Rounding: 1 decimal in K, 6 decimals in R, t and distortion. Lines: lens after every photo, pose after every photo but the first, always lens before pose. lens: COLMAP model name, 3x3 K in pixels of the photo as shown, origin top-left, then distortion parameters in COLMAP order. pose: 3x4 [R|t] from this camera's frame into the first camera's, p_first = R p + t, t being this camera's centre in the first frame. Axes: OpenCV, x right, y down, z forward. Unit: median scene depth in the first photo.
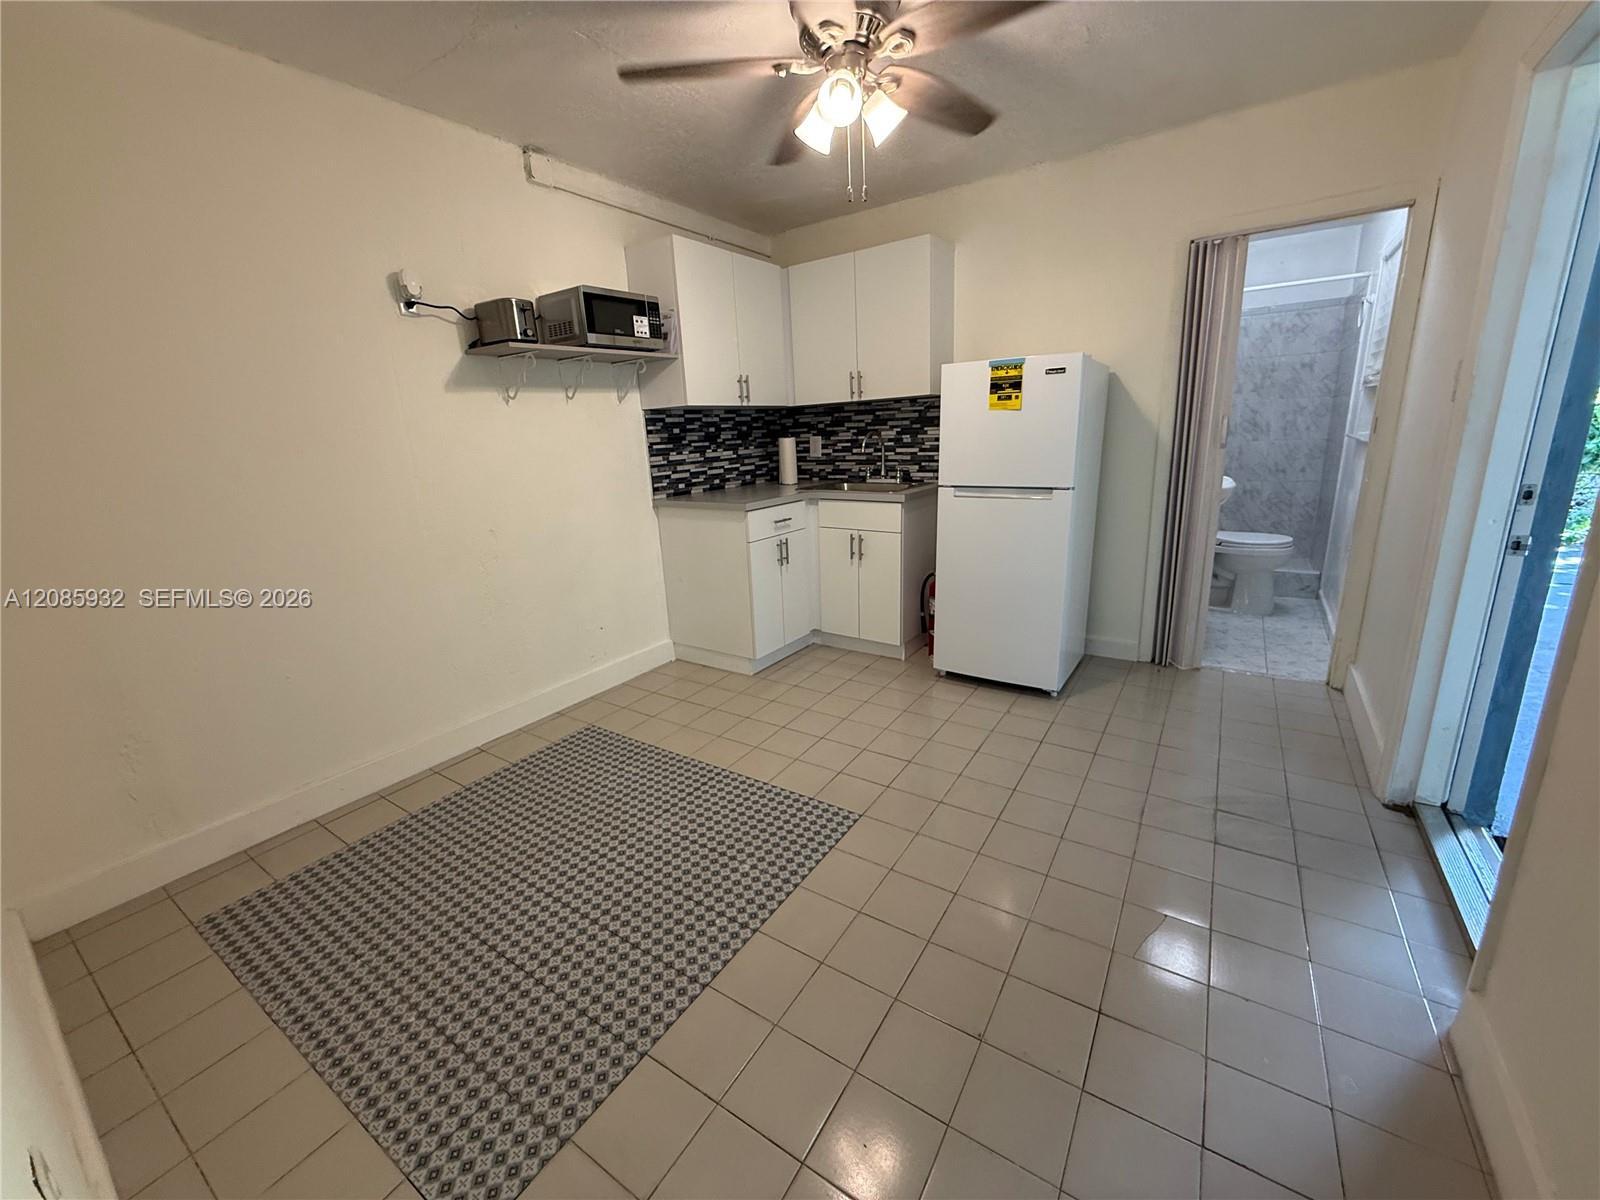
lens RADIAL K [[642.9, 0, 798.0], [0, 642.9, 596.1], [0, 0, 1]] dist [-0.000472, 0.000758]
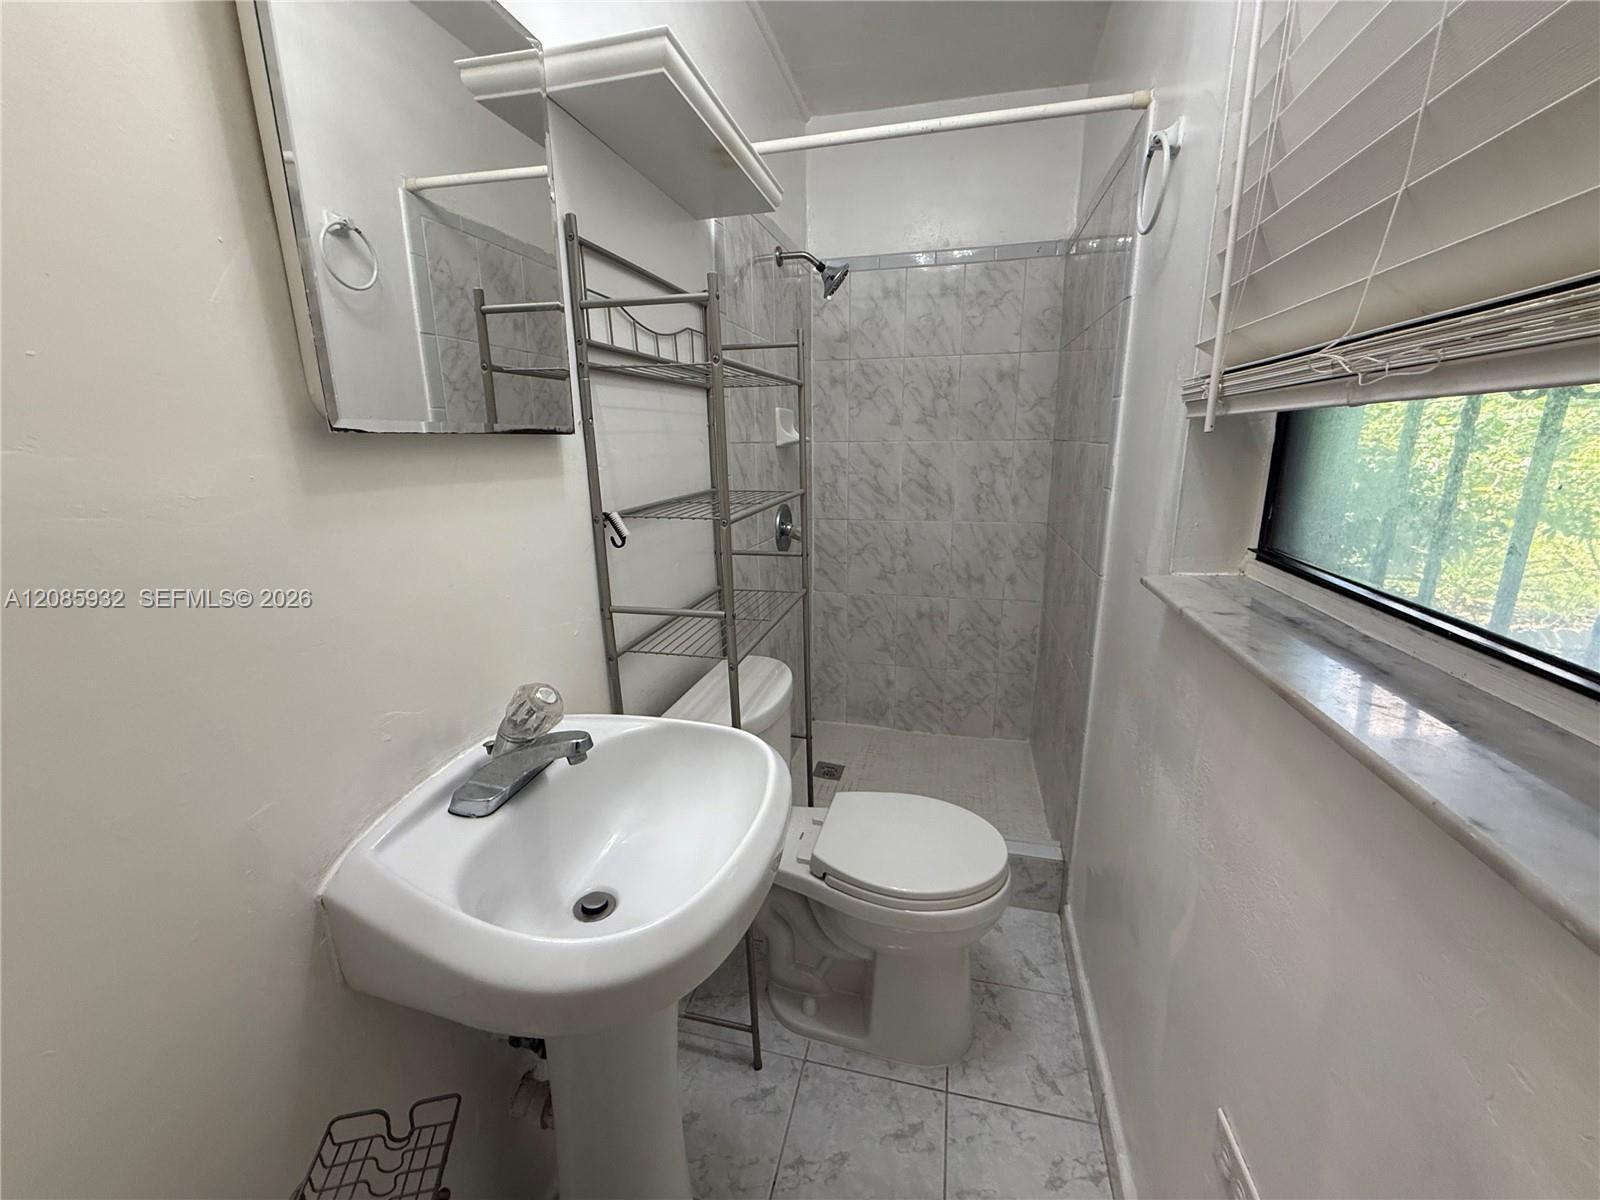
lens RADIAL K [[642.9, 0, 799.4], [0, 642.9, 599.2], [0, 0, 1]] dist [-0.000472, 0.000758]
pose [[0.937482, -0.043949, 0.345248, 0.790565], [0.051854, 0.998561, -0.013691, -0.321672], [-0.344149, 0.030738, 0.938412, 1.017045]]
